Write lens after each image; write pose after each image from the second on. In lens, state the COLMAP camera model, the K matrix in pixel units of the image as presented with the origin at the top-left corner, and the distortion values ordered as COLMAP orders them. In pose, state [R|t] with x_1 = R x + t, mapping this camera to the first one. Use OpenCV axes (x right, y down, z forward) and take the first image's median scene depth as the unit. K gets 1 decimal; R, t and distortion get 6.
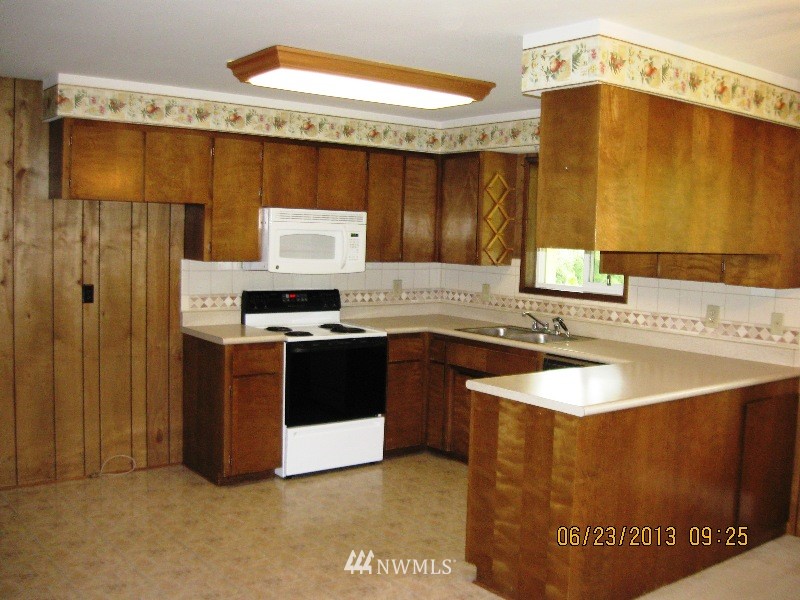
lens RADIAL K [[827.0, 0, 401.1], [0, 827.0, 302.8], [0, 0, 1]] dist [-0.113240, 0.000000]
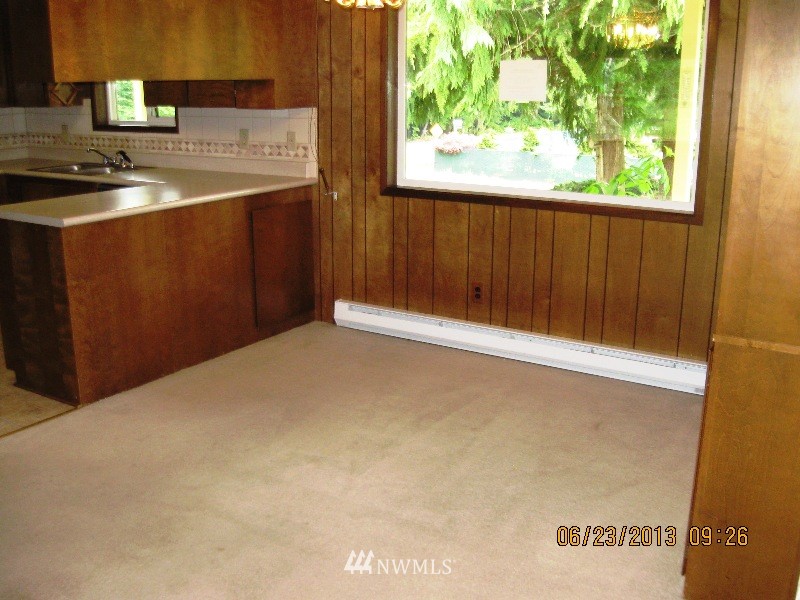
lens RADIAL K [[827.0, 0, 398.7], [0, 827.0, 299.1], [0, 0, 1]] dist [-0.113240, 0.000000]
pose [[0.941037, -0.112730, 0.318969, 0.180445], [0.054393, 0.980999, 0.186233, 0.031633], [-0.333902, -0.157903, 0.929288, -0.149955]]
